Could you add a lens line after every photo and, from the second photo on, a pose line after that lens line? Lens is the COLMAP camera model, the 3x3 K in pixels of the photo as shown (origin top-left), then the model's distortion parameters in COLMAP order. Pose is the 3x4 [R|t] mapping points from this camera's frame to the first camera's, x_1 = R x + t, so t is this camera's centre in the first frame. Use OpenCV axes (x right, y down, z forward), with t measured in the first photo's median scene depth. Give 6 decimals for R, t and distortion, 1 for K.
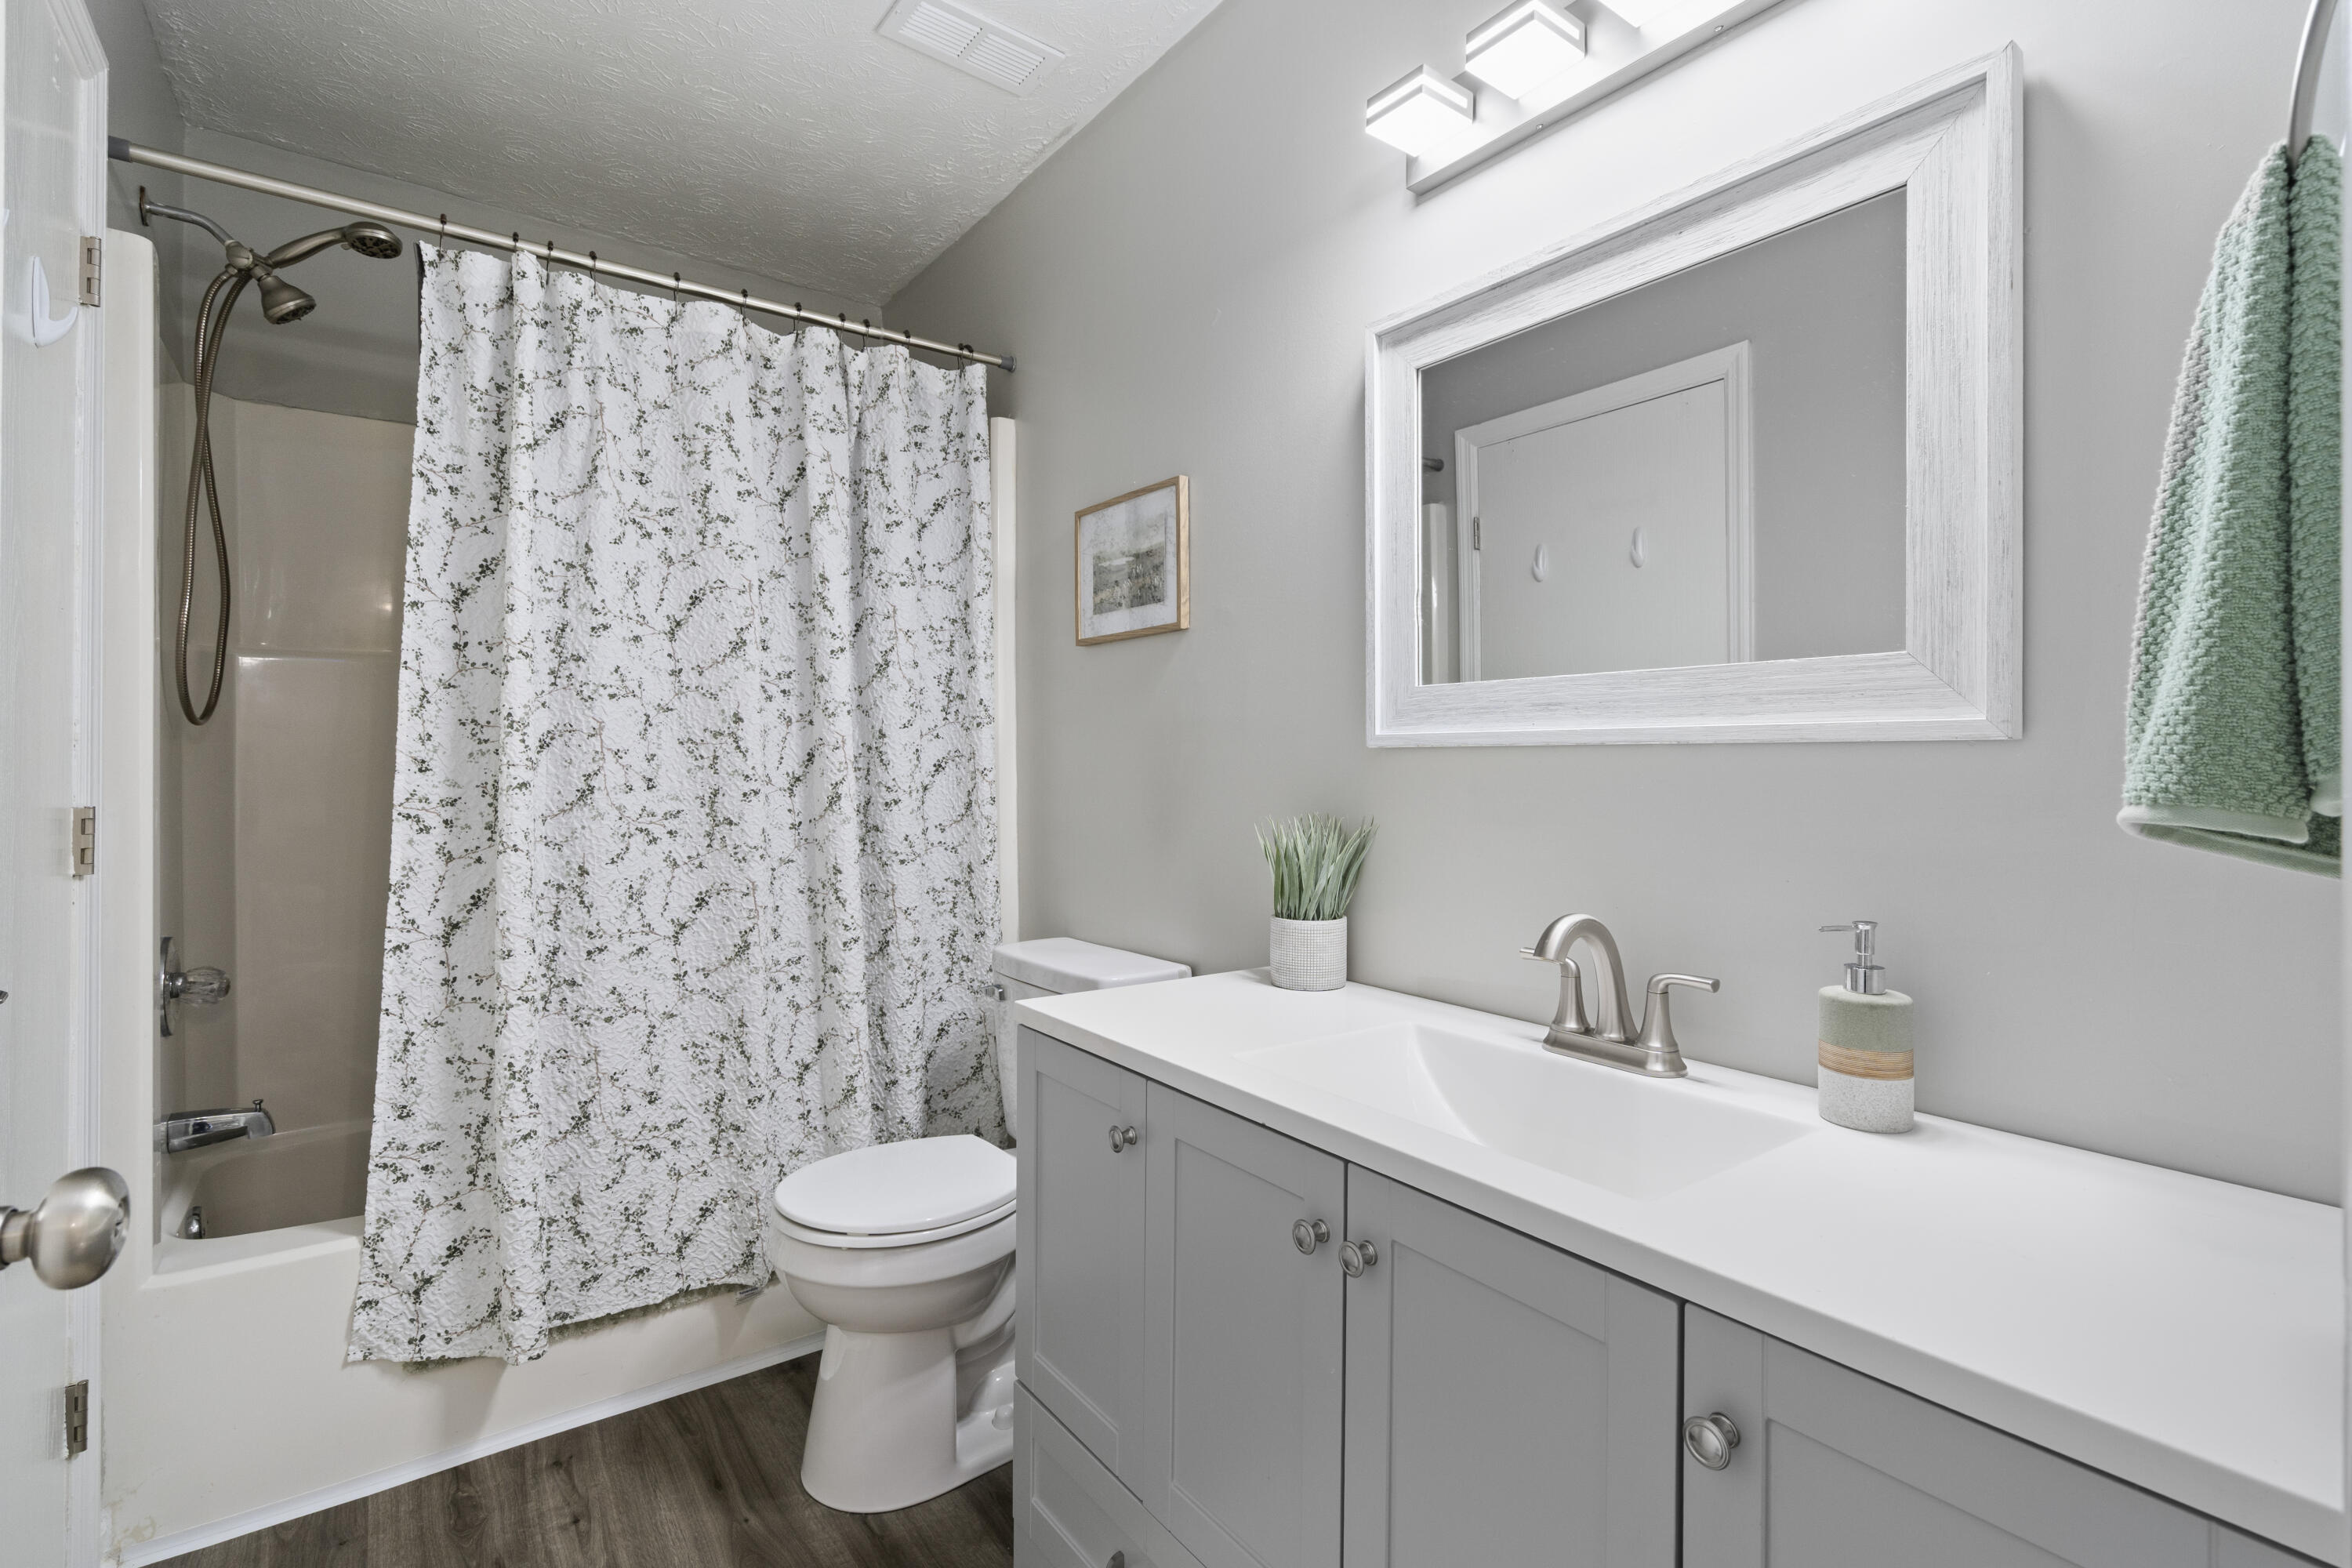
lens RADIAL K [[1066.5, 0, 1183.9], [0, 1066.5, 772.8], [0, 0, 1]] dist [-0.007792, 0.000092]
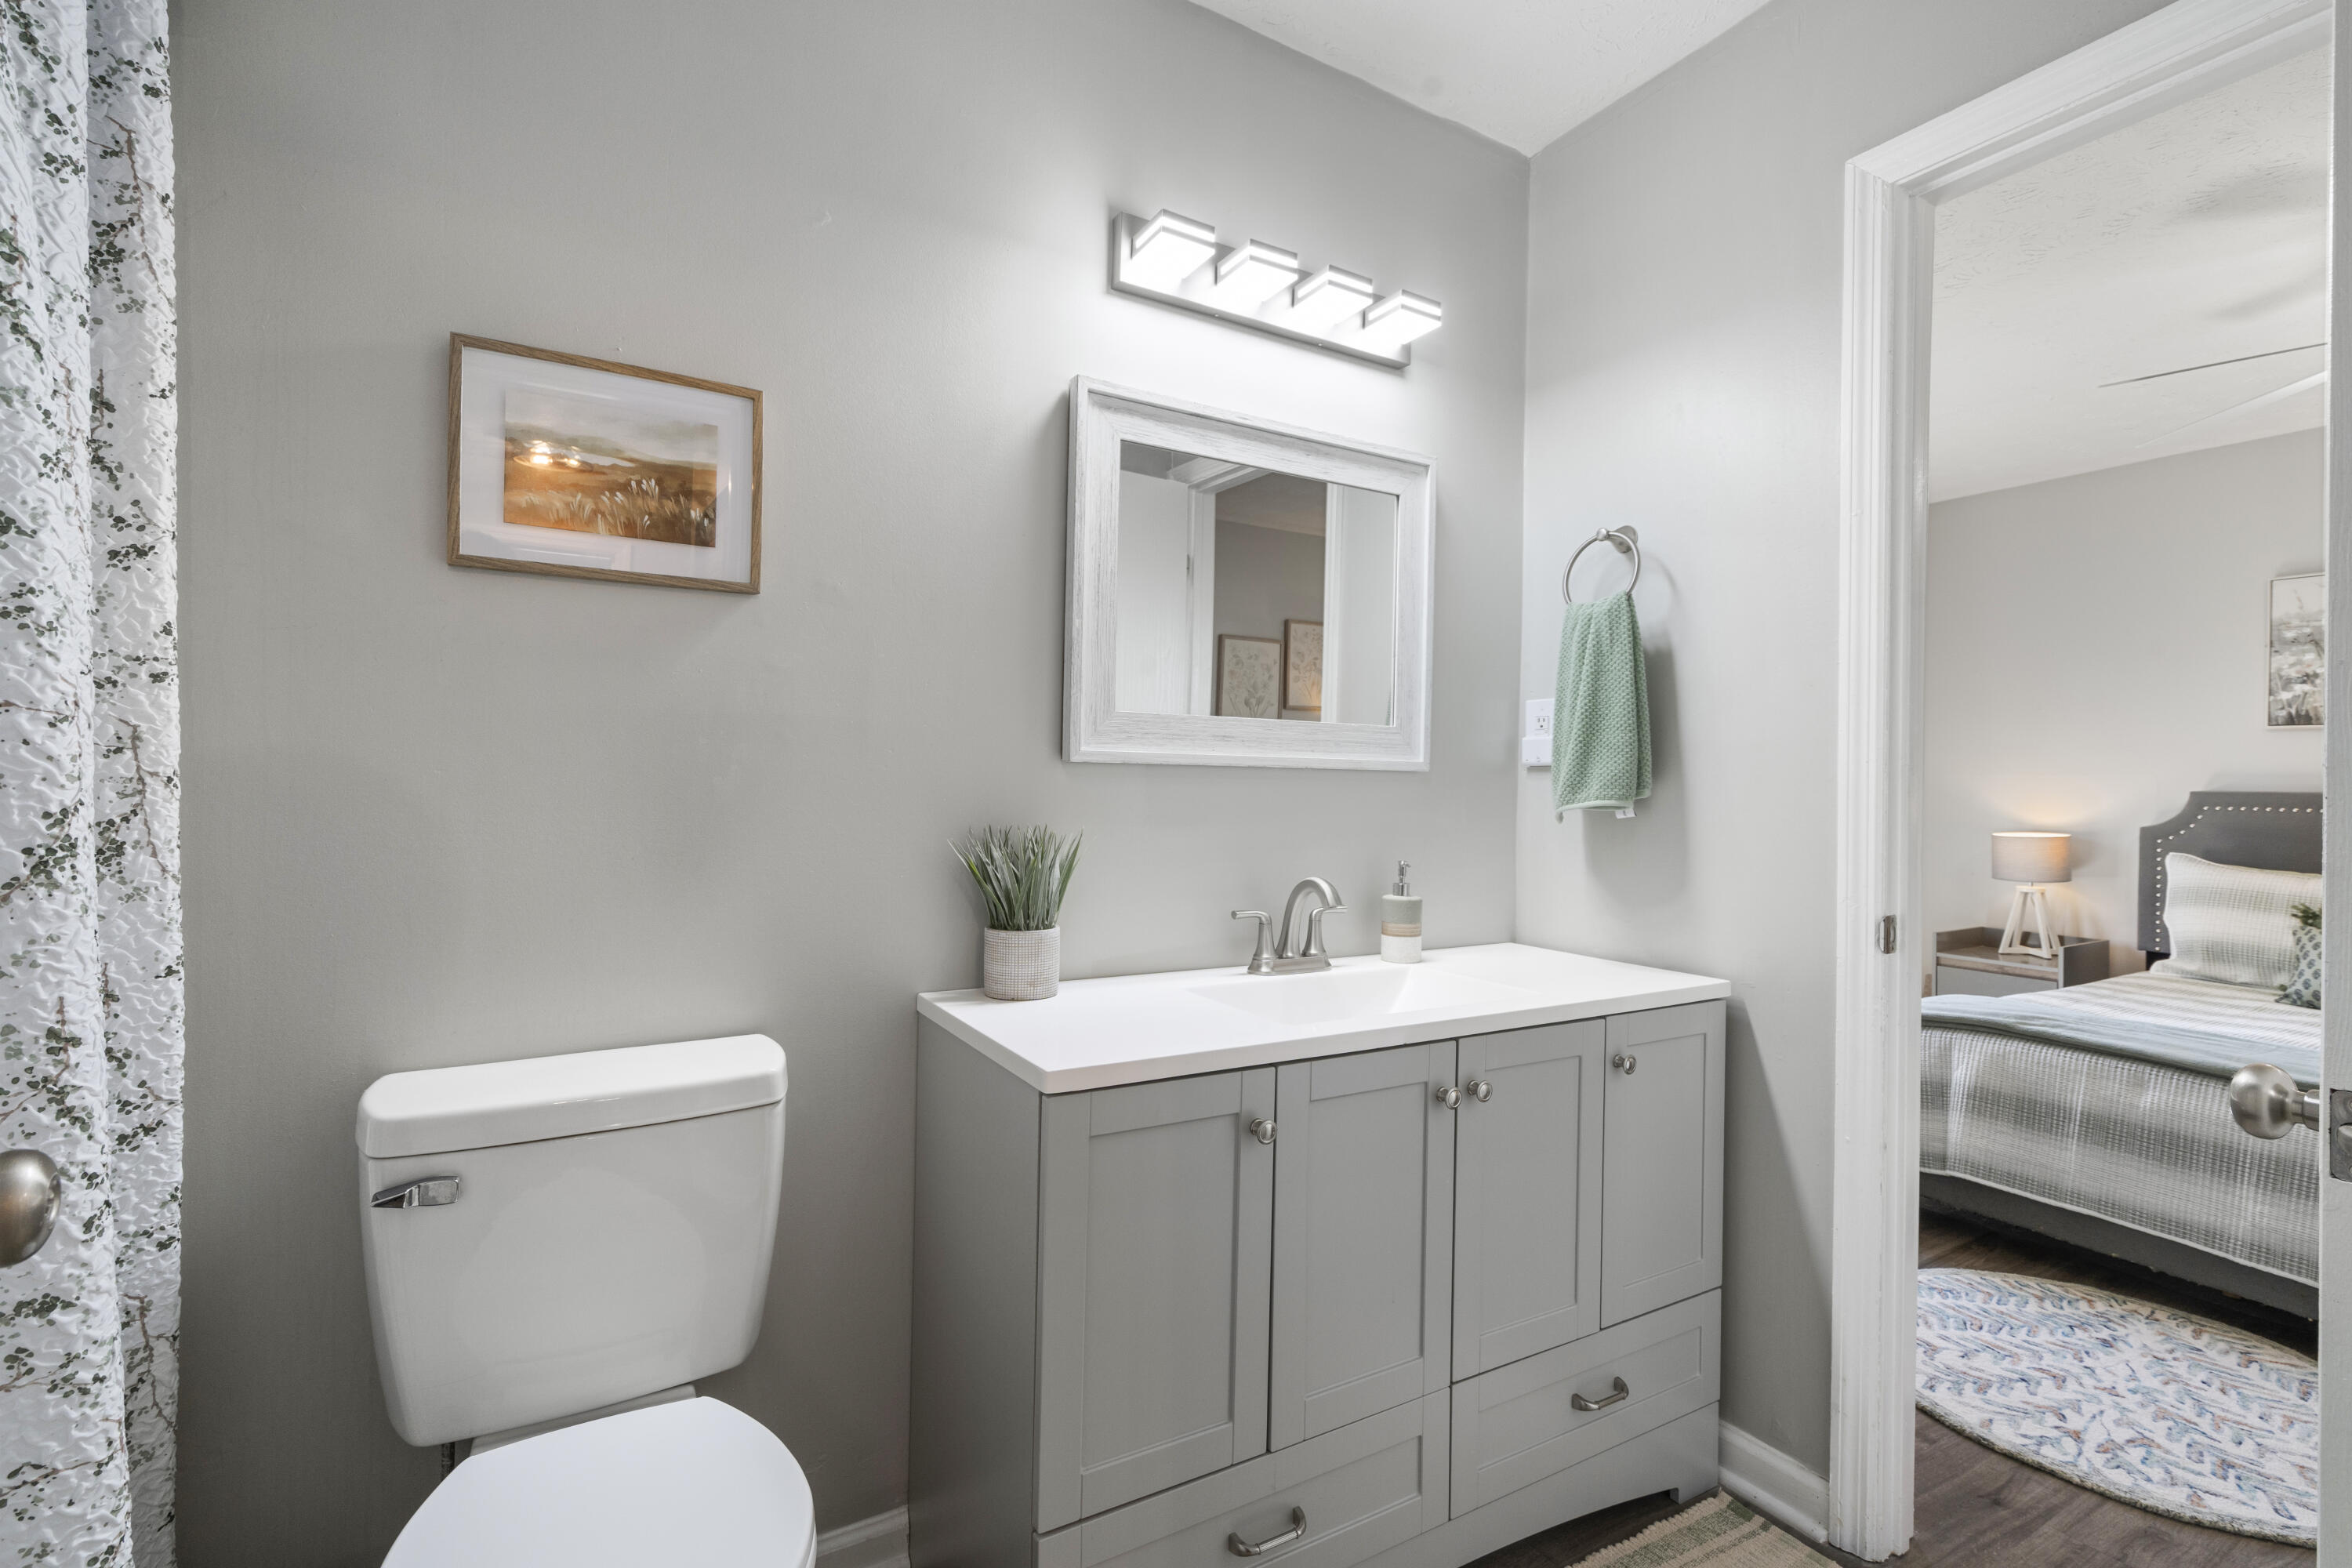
lens RADIAL K [[1066.5, 0, 1183.9], [0, 1066.5, 772.8], [0, 0, 1]] dist [-0.007792, 0.000092]
pose [[0.102156, 0.007300, 0.994742, -0.856933], [-0.005969, 0.999960, -0.006725, -0.006221], [-0.994751, -0.005250, 0.102195, 0.744700]]
